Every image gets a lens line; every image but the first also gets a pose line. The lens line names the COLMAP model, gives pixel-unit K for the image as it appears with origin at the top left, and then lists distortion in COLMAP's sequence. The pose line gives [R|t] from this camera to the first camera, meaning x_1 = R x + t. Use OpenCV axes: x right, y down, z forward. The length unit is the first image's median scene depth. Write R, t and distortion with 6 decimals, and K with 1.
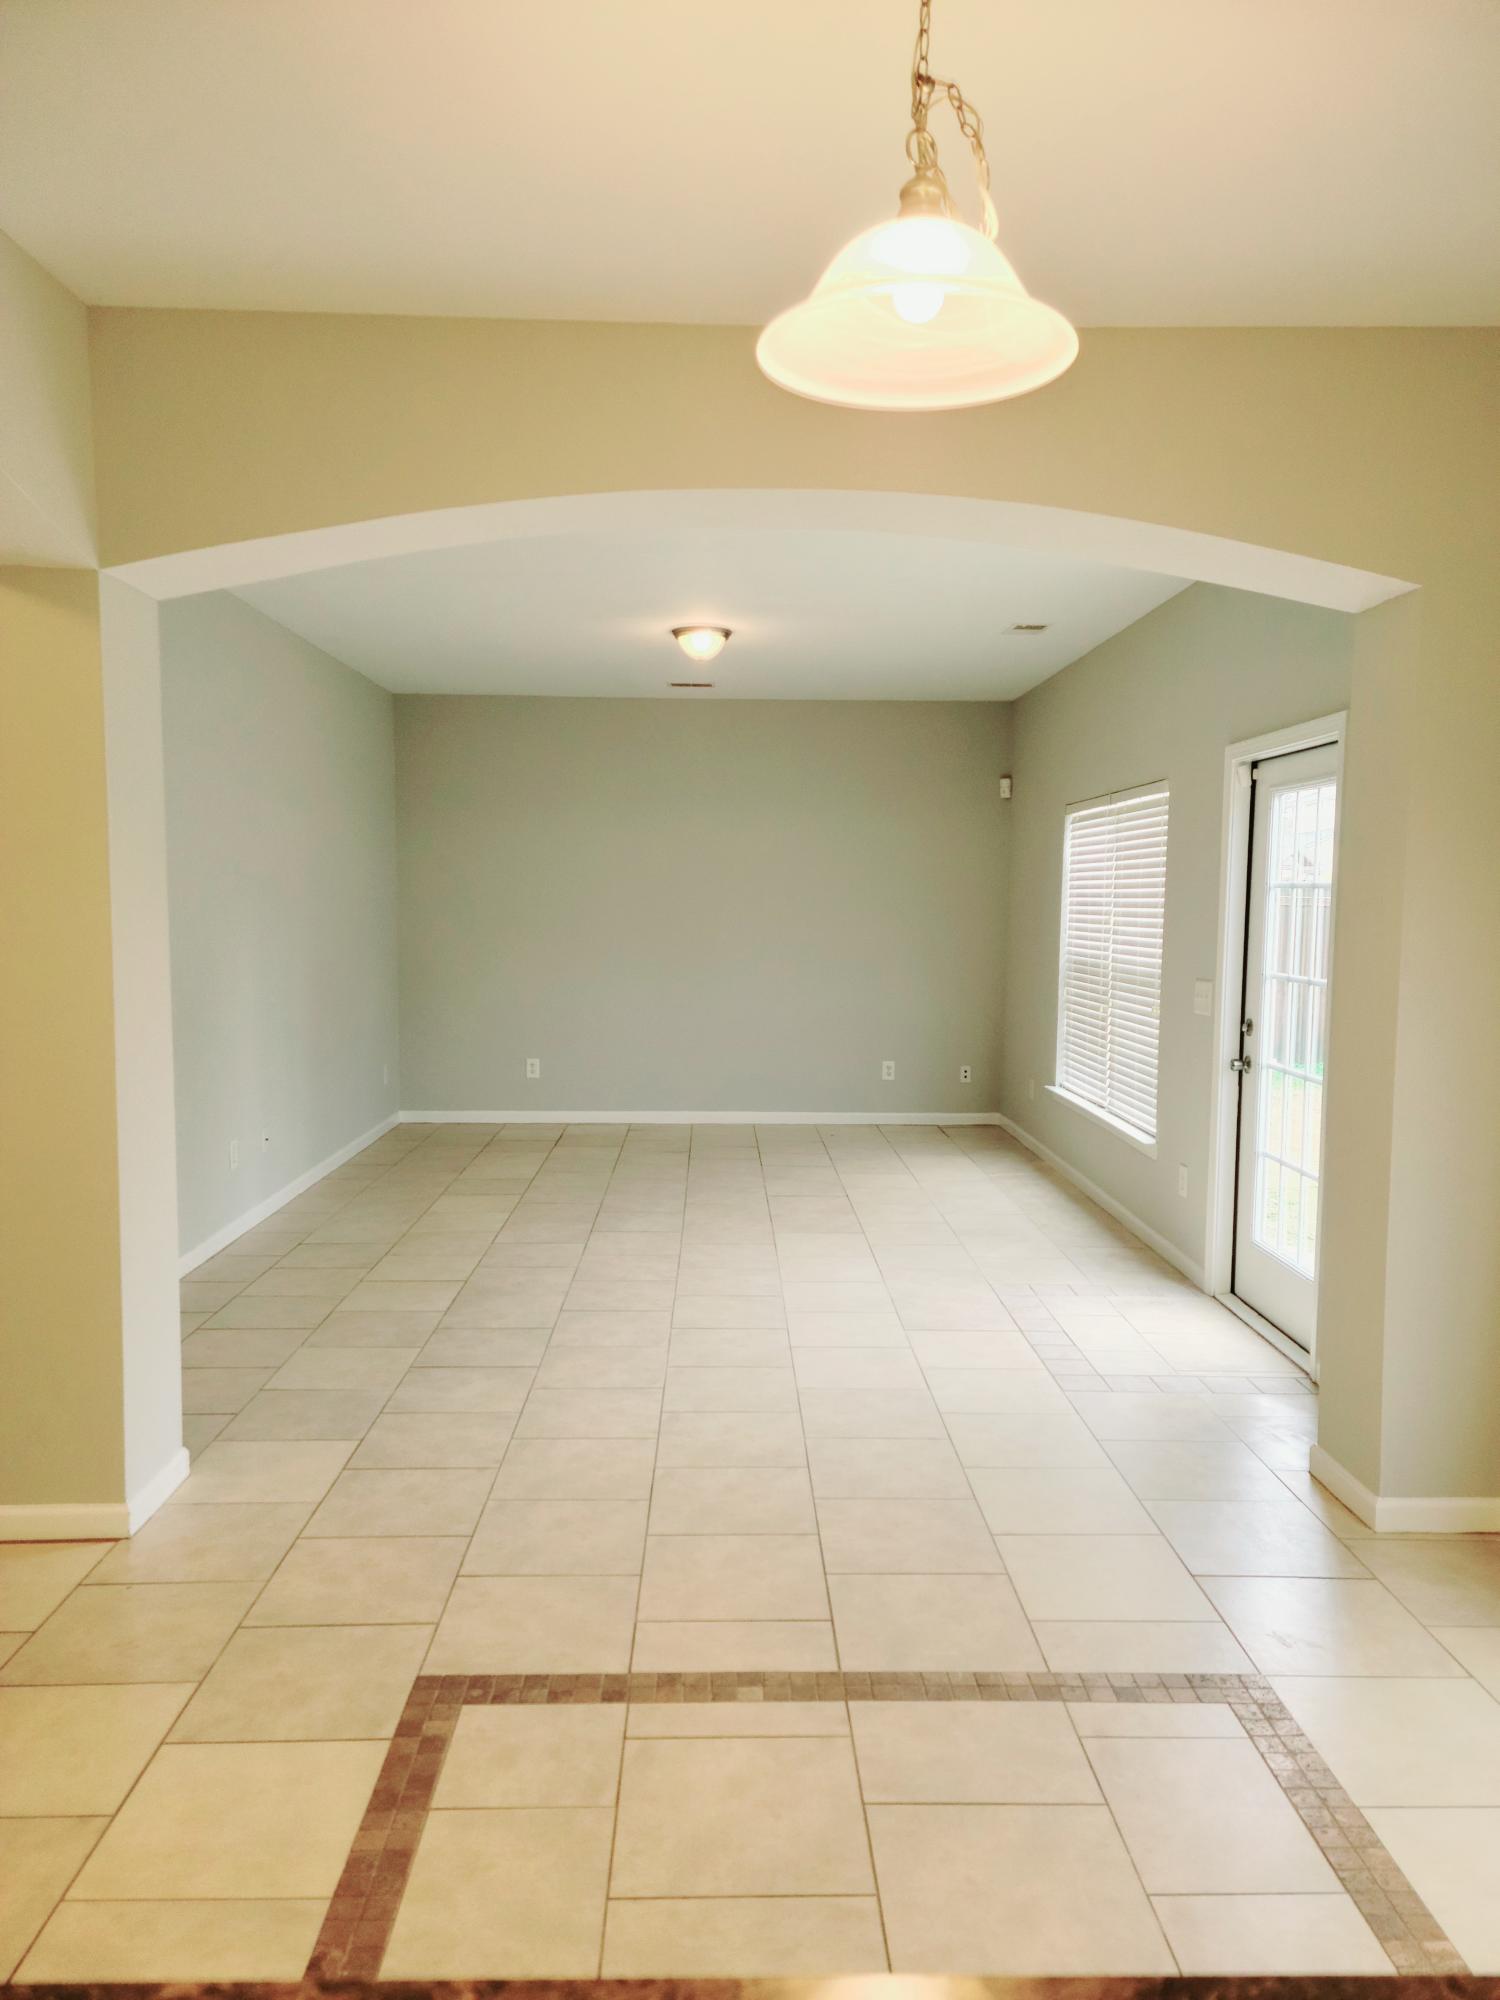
lens RADIAL K [[1464.3, 0, 749.0], [0, 1464.3, 1029.3], [0, 0, 1]] dist [0.094257, -0.075431]
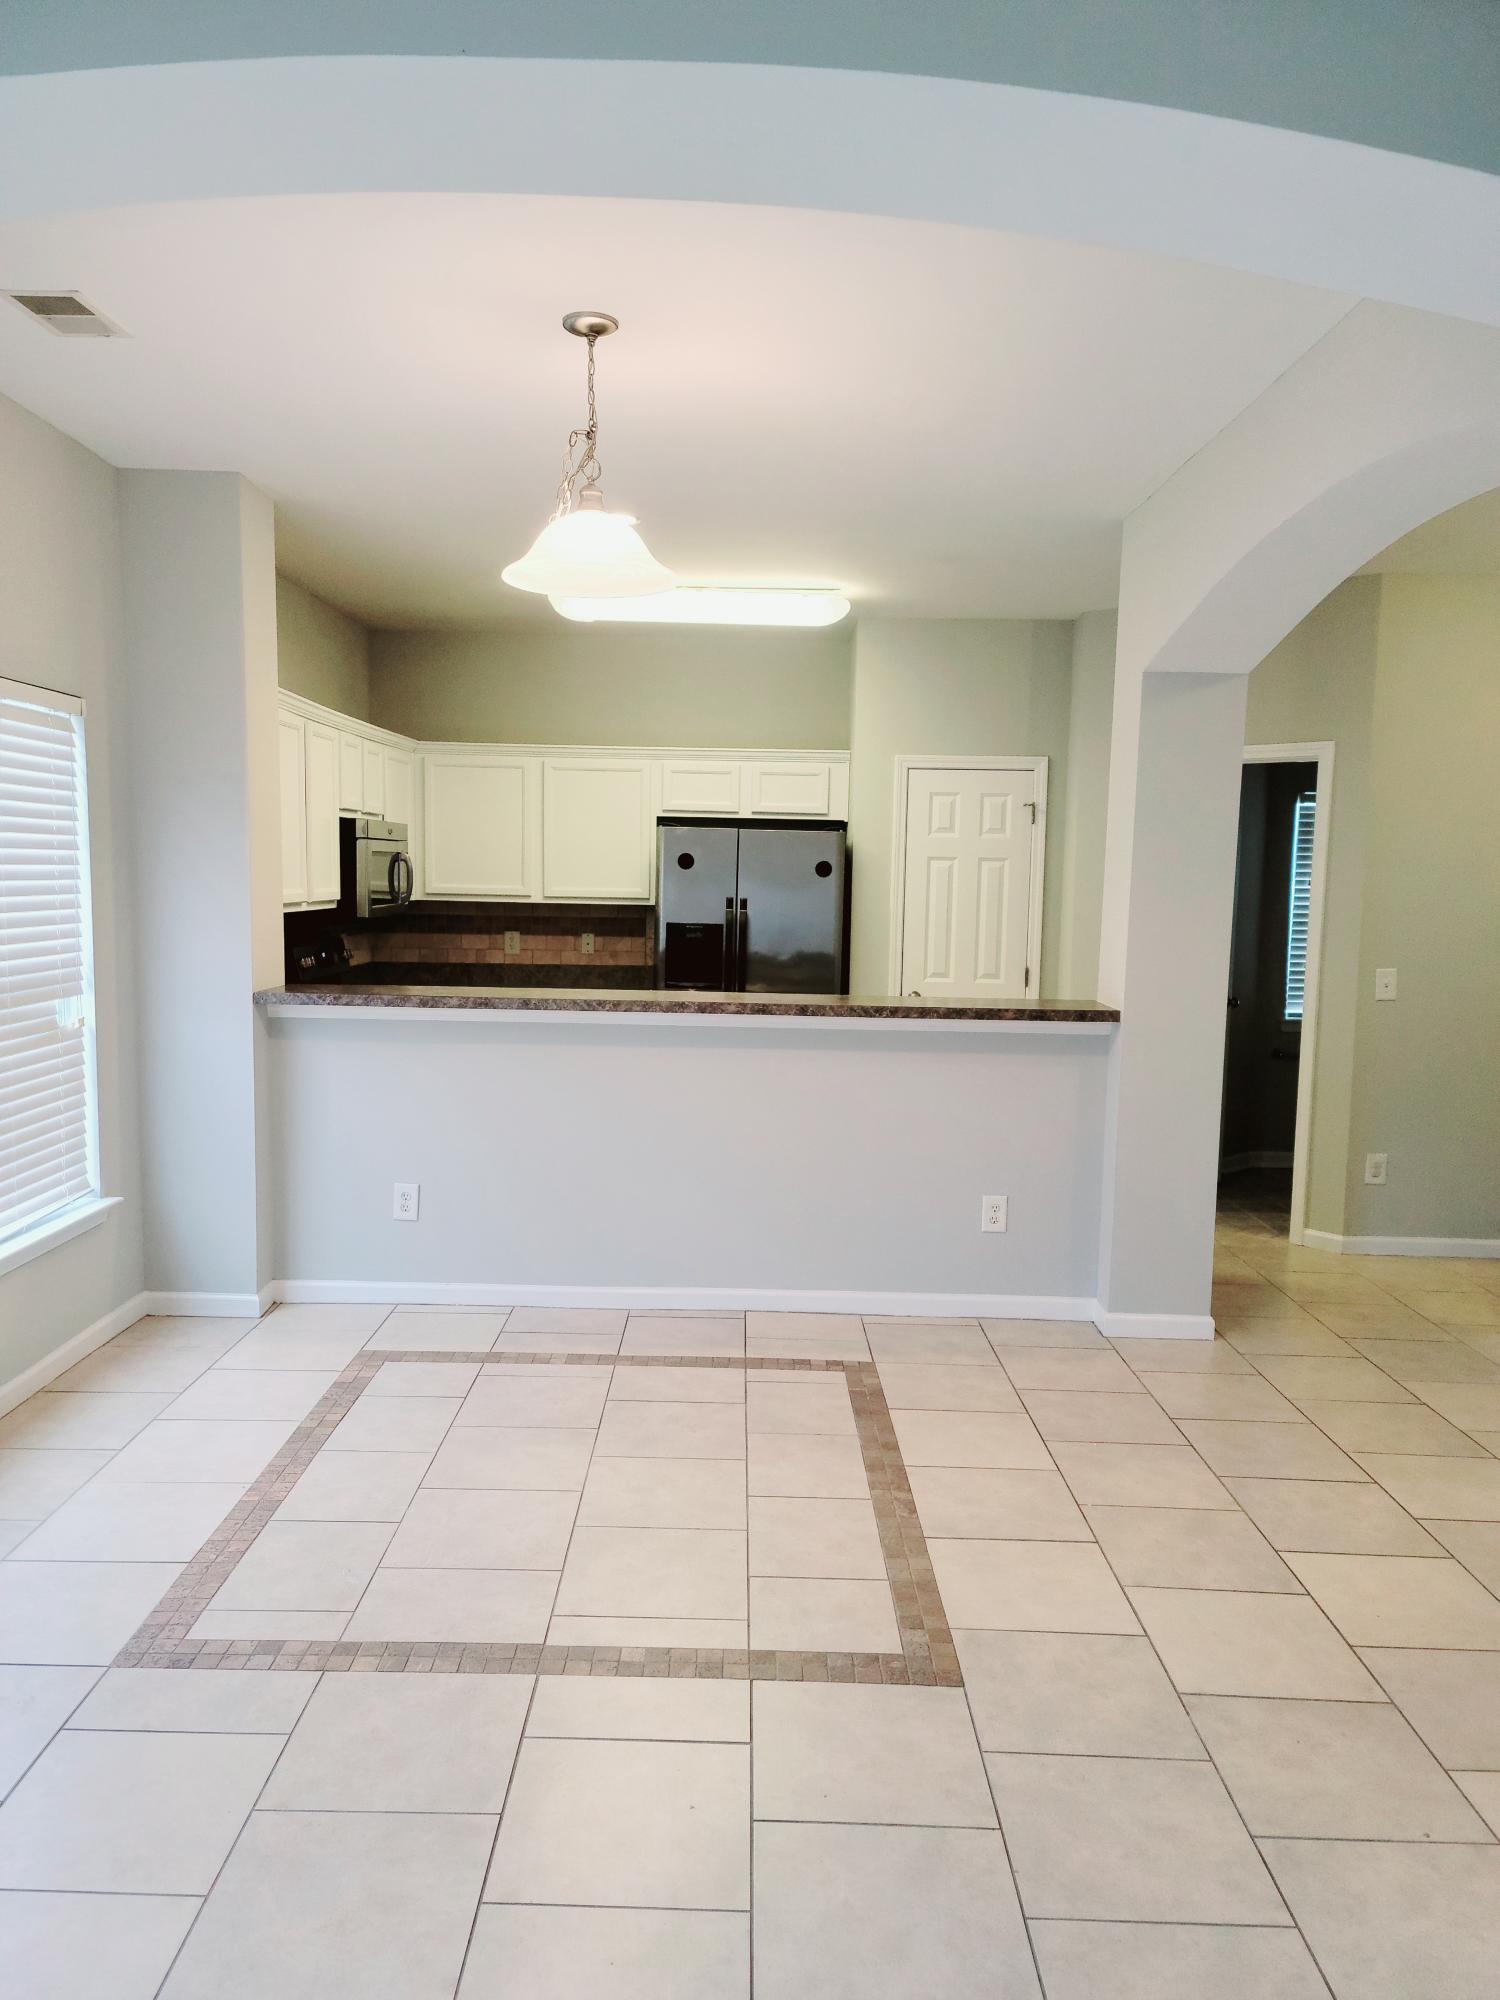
lens RADIAL K [[1473.9, 0, 744.3], [0, 1473.9, 1030.2], [0, 0, 1]] dist [0.045040, 0.029807]
pose [[-0.999456, -0.028696, 0.016228, -0.080347], [-0.024787, 0.978661, 0.203981, -0.193639], [-0.021735, 0.203468, -0.978840, 1.896758]]
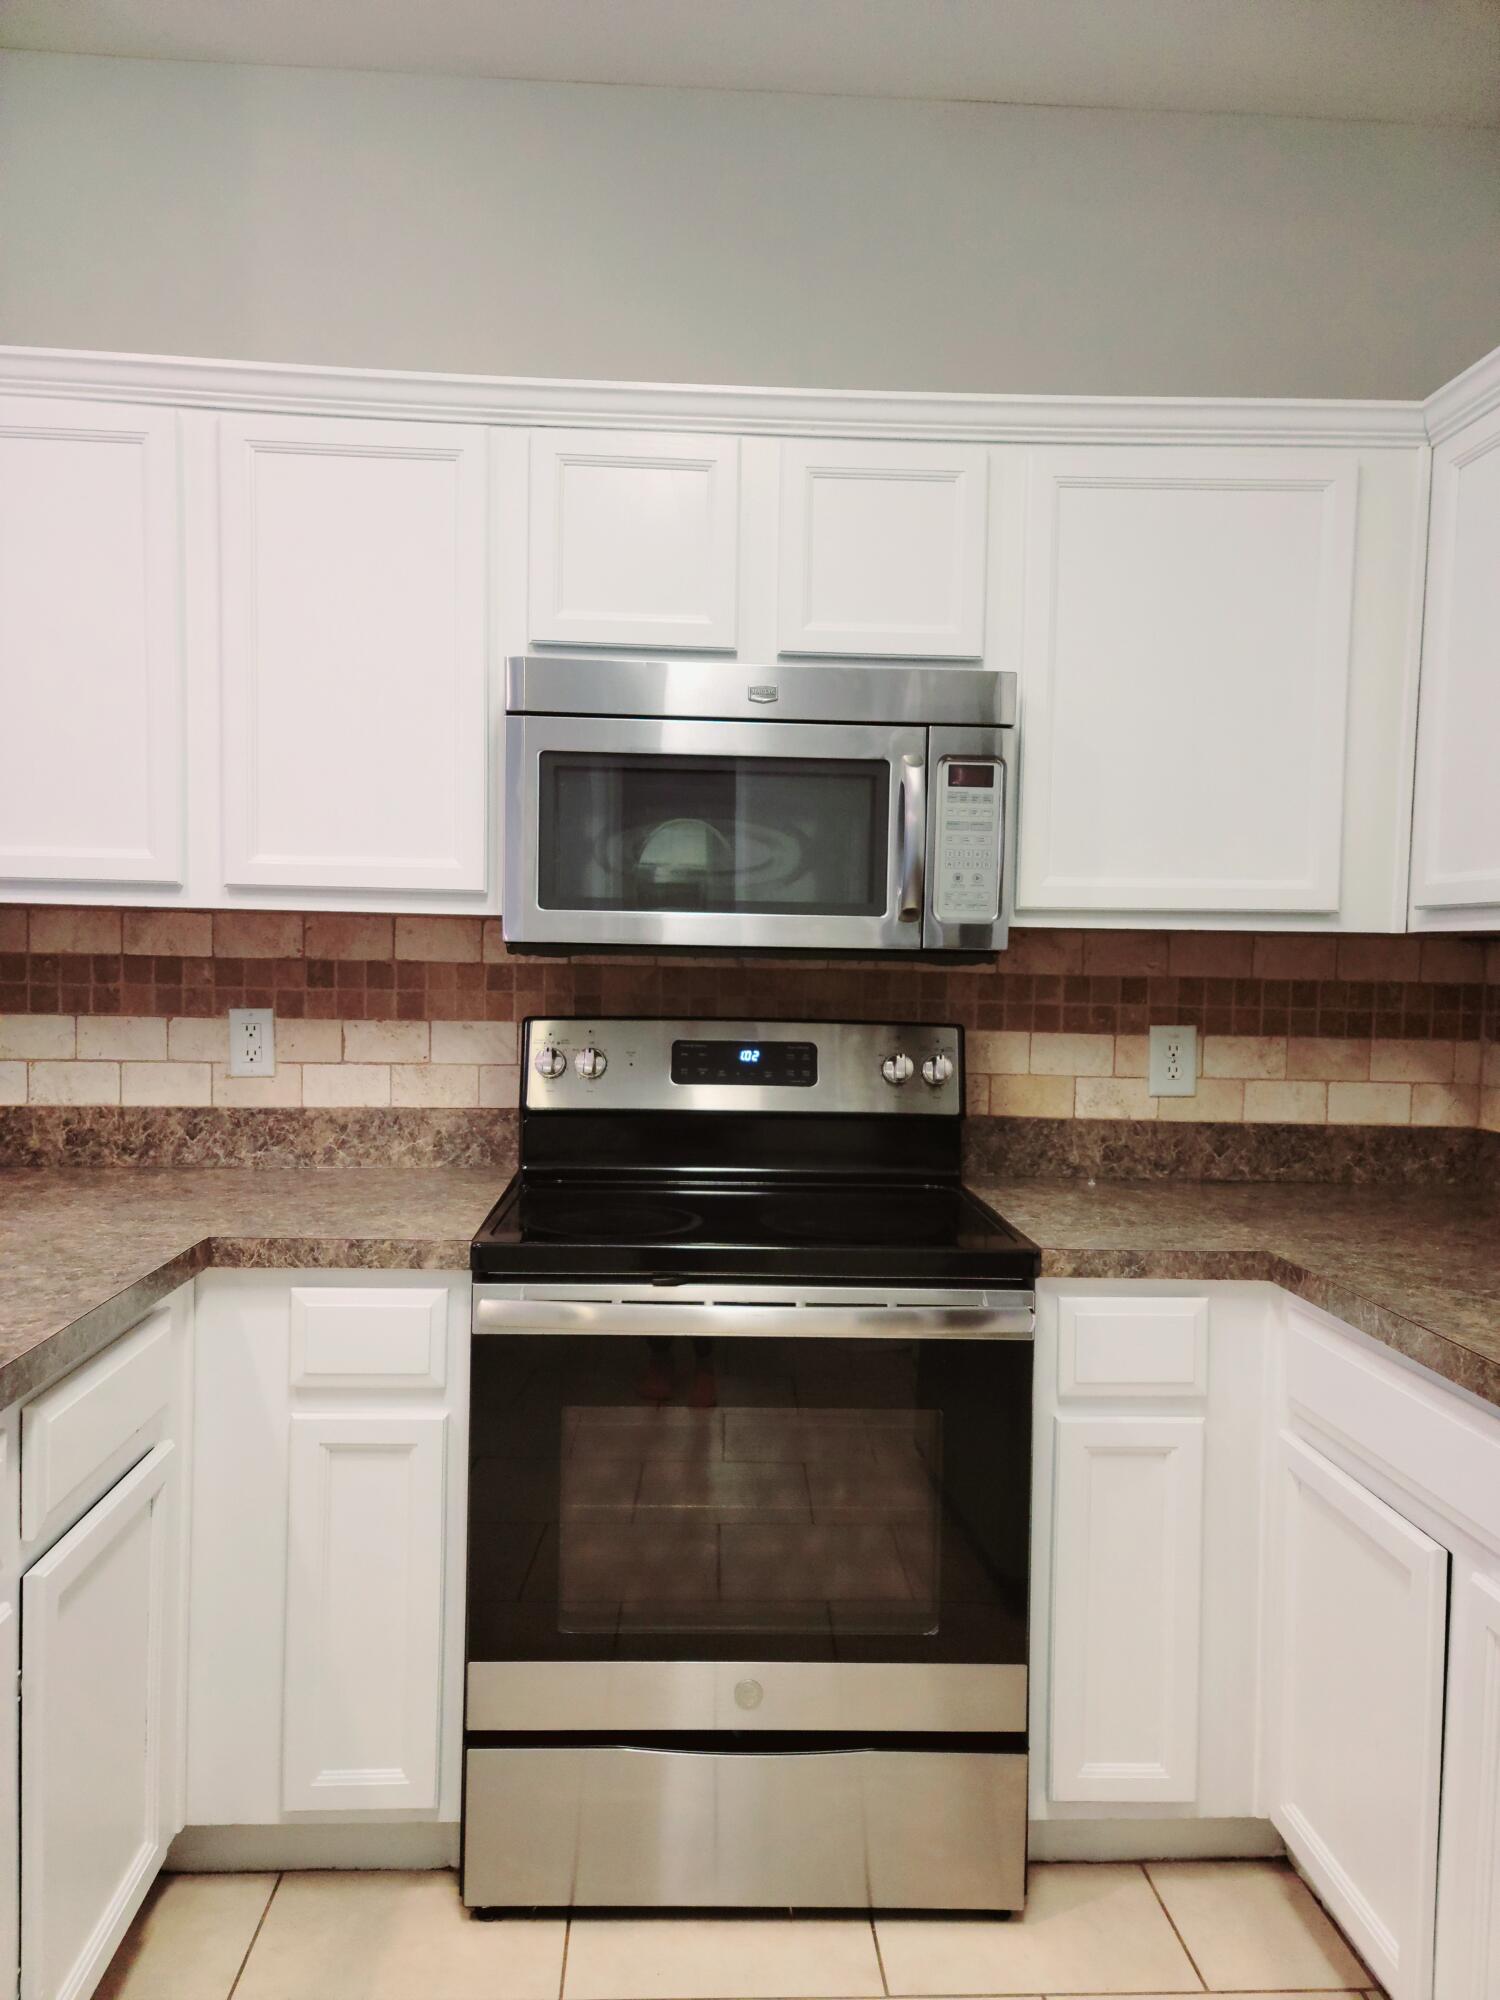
lens RADIAL K [[1473.9, 0, 744.3], [0, 1473.9, 1030.2], [0, 0, 1]] dist [0.045040, 0.029807]
pose [[-0.030263, -0.063536, 0.997521, -0.247713], [0.073498, 0.995135, 0.065614, 0.106978], [-0.996836, 0.075301, -0.025446, -0.354006]]
